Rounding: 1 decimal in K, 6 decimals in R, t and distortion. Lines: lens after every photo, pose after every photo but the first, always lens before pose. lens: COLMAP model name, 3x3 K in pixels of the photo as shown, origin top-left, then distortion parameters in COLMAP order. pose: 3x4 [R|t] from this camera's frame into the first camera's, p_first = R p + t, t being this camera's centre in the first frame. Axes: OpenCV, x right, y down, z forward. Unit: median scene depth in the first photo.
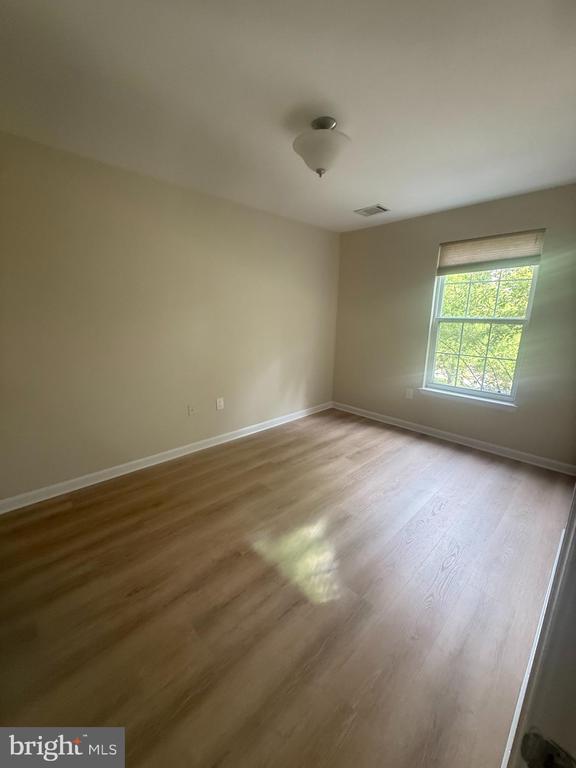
lens RADIAL K [[306.2, 0, 288.0], [0, 306.2, 384.0], [0, 0, 1]] dist [0.000881, -0.000024]
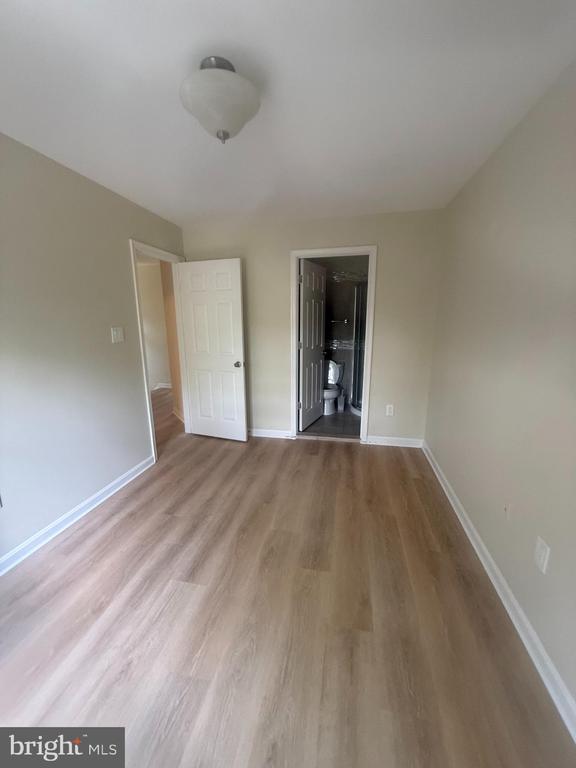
lens RADIAL K [[306.2, 0, 288.0], [0, 306.2, 384.0], [0, 0, 1]] dist [0.000881, -0.000024]
pose [[-0.822465, 0.115474, -0.556972, 0.330727], [-0.140209, 0.907808, 0.395254, -0.335112], [0.551265, 0.403175, -0.730449, 1.349329]]
